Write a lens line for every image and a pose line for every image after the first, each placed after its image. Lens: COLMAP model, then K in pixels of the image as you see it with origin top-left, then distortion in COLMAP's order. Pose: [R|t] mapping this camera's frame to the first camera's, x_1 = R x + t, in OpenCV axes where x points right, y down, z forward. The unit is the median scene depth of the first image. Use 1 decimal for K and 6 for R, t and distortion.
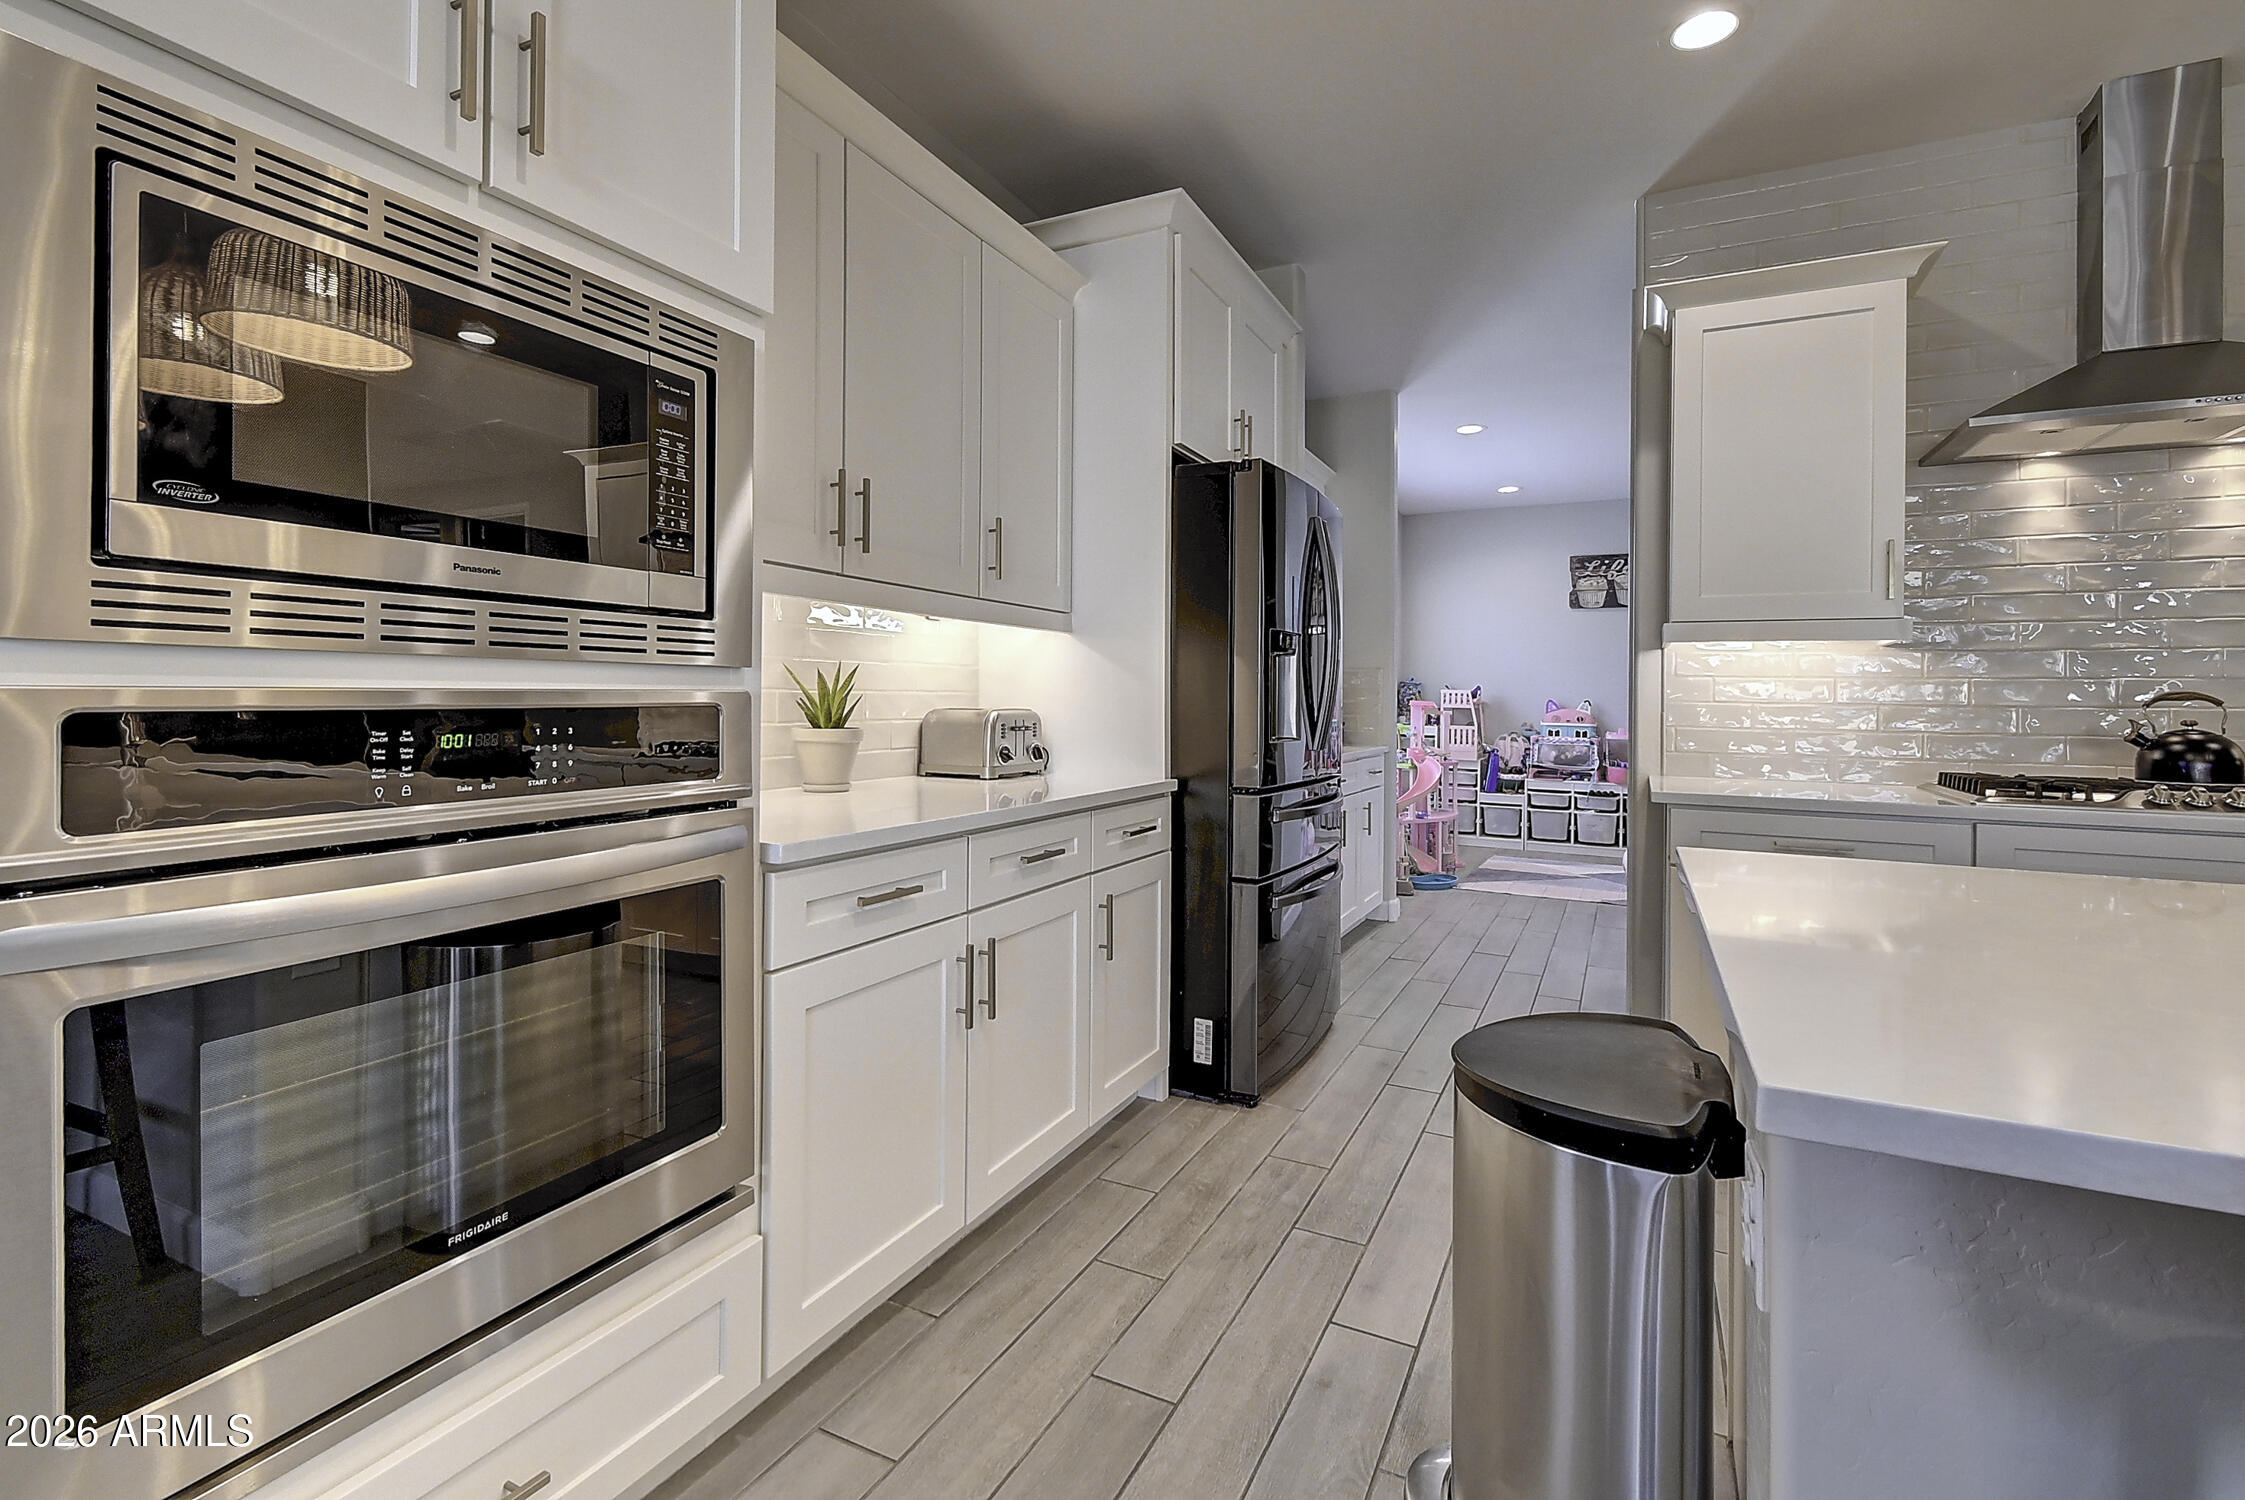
lens RADIAL K [[1006.6, 0, 1187.7], [0, 1006.6, 692.2], [0, 0, 1]] dist [-0.006053, -0.001666]
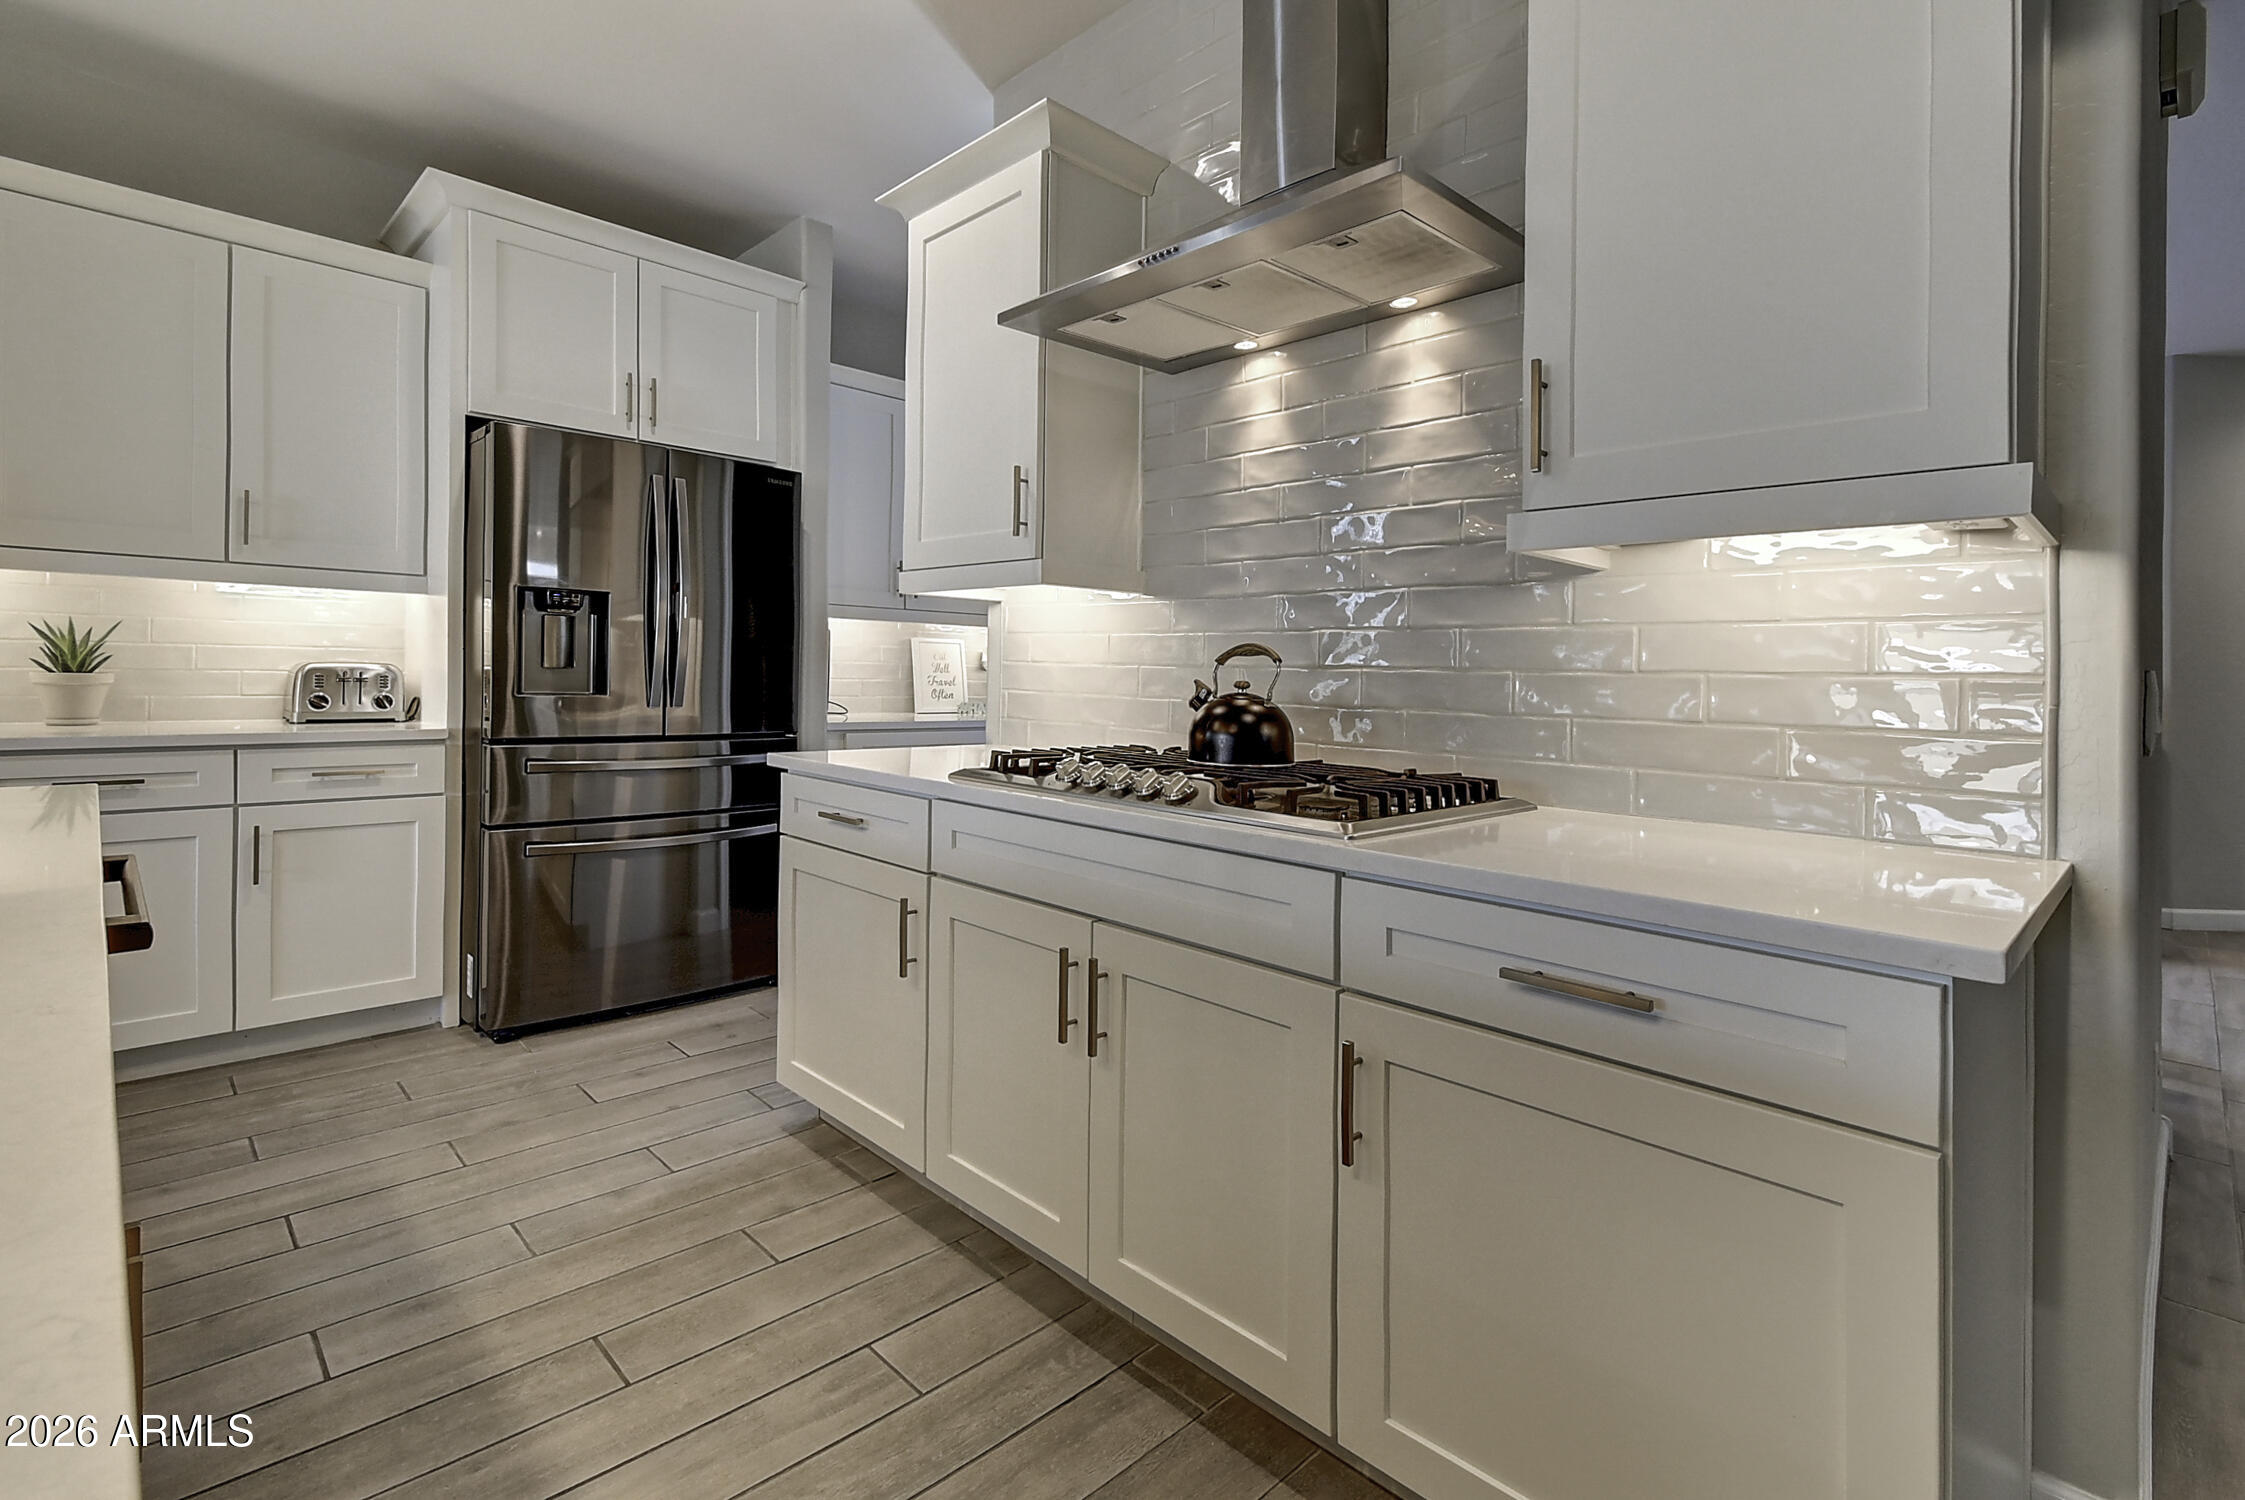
lens RADIAL K [[1014.9, 0, 1121.4], [0, 1014.9, 719.9], [0, 0, 1]] dist [0.001153, 0.000303]
pose [[0.952225, 0.026362, -0.304257, 1.007700], [-0.013119, 0.998879, 0.045490, 0.019769], [0.305115, -0.039325, 0.951503, 0.205960]]
